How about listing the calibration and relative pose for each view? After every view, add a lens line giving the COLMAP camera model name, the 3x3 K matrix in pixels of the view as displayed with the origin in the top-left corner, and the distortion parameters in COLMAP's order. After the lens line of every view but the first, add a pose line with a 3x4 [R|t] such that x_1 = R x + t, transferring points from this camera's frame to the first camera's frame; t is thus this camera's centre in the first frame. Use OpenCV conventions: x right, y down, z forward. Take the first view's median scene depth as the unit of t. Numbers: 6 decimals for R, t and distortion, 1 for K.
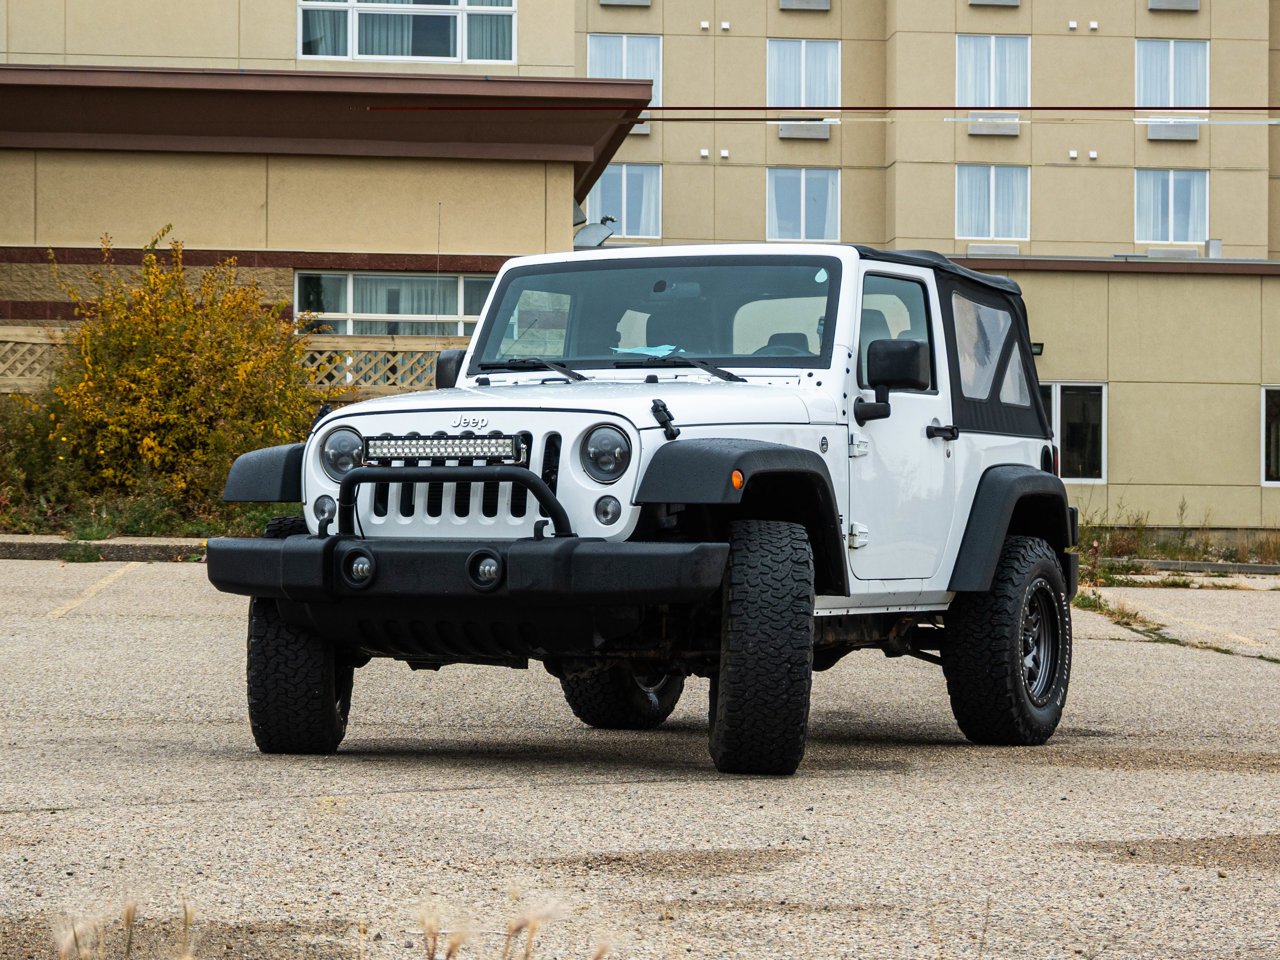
lens RADIAL K [[3222.9, 0, 640.0], [0, 3222.9, 480.0], [0, 0, 1]] dist [-0.026846, 0.861982]
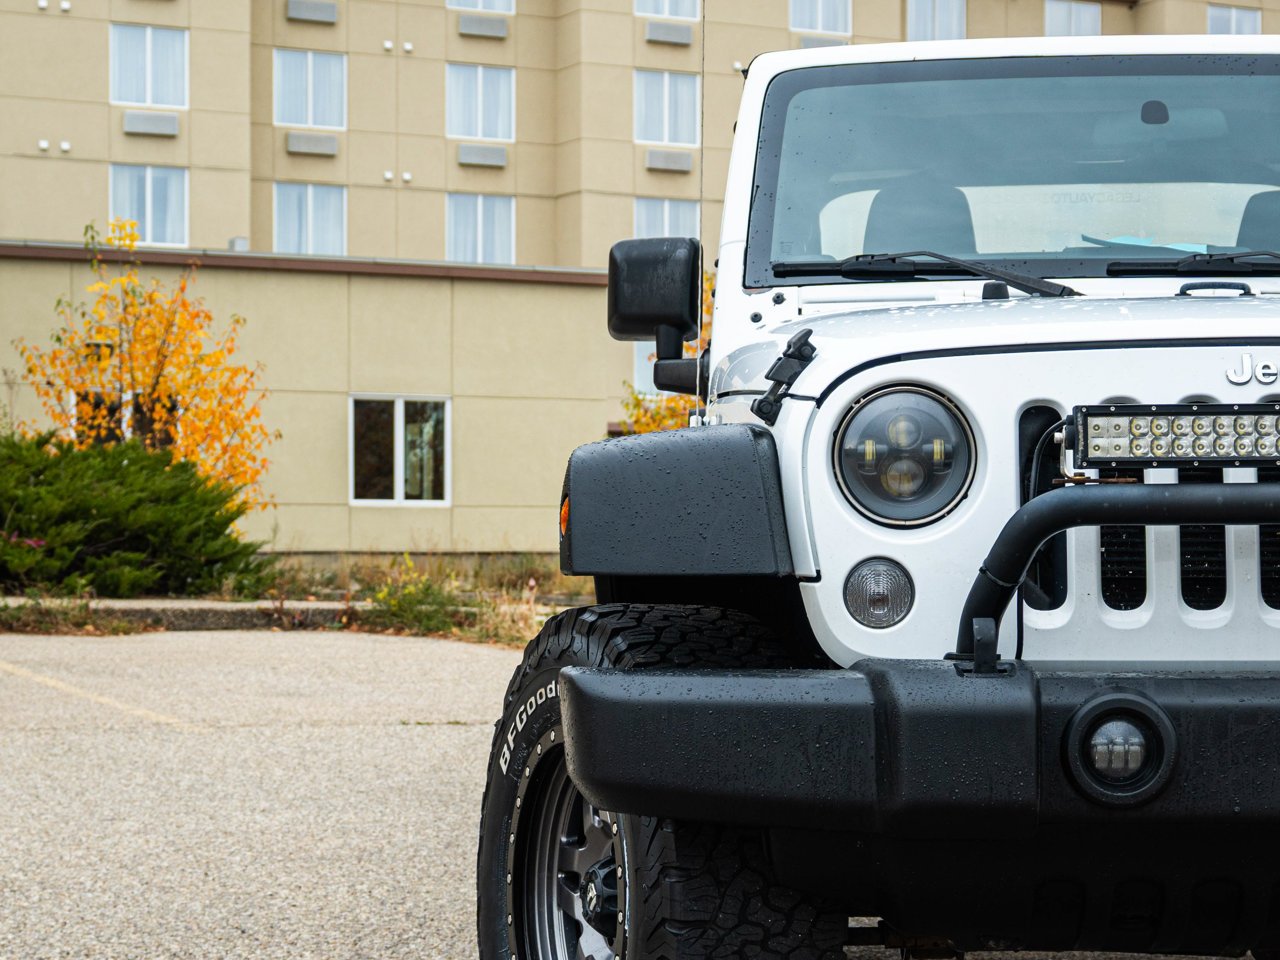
lens RADIAL K [[3093.5, 0, 640.0], [0, 3093.5, 480.0], [0, 0, 1]] dist [-0.002662, 0.036338]
pose [[0.920305, -0.001730, 0.391197, -0.278599], [0.004349, 0.999974, -0.005809, -0.002661], [-0.391177, 0.007047, 0.920288, 0.678827]]
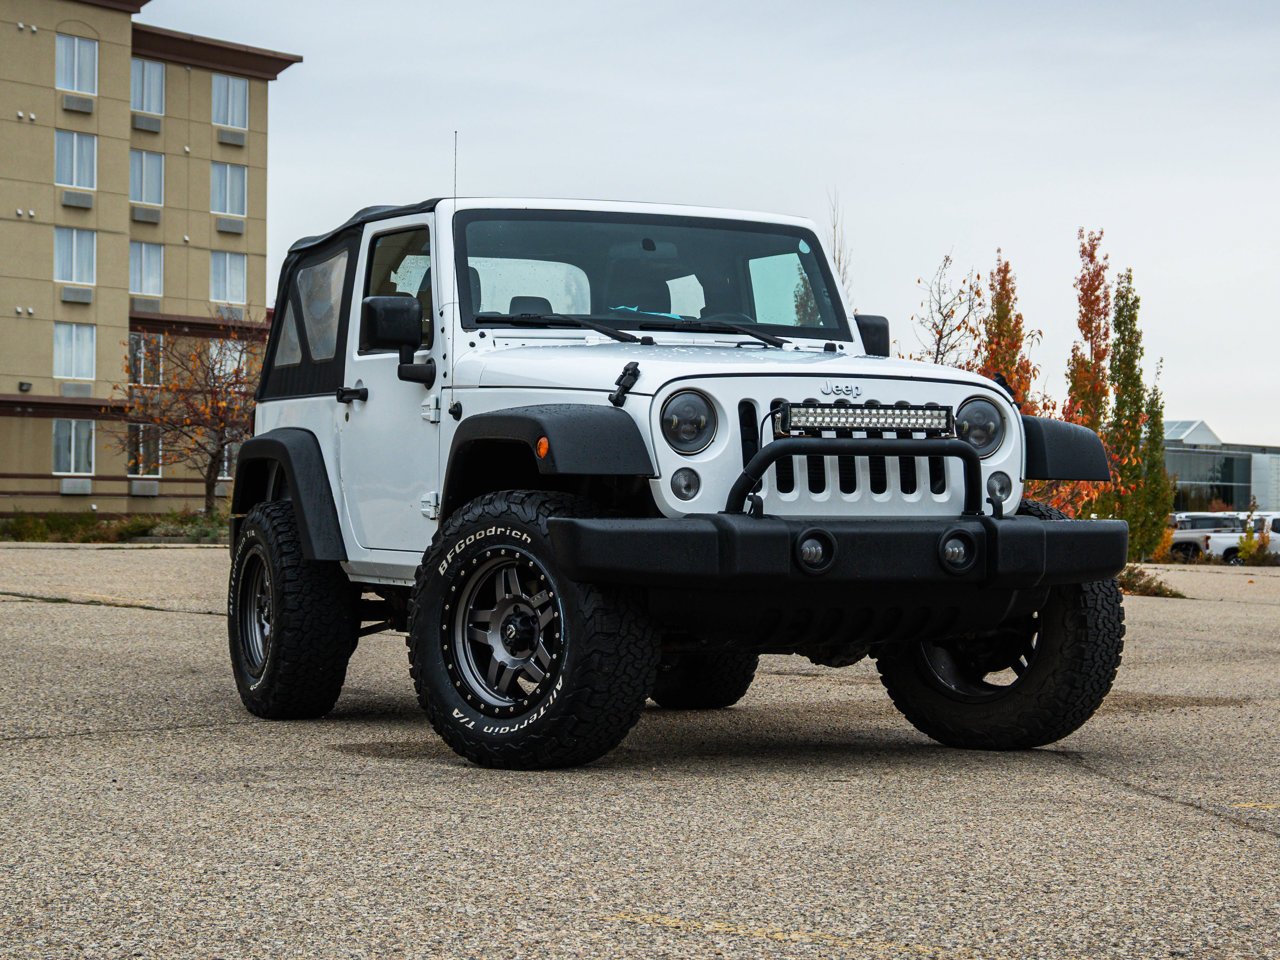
lens RADIAL K [[2866.3, 0, 640.0], [0, 2866.3, 480.0], [0, 0, 1]] dist [-0.002639, -0.352882]
pose [[0.641508, 0.002621, 0.767112, -0.715624], [-0.014807, 0.999850, 0.008967, 0.001240], [-0.766973, -0.017111, 0.641451, 0.524745]]
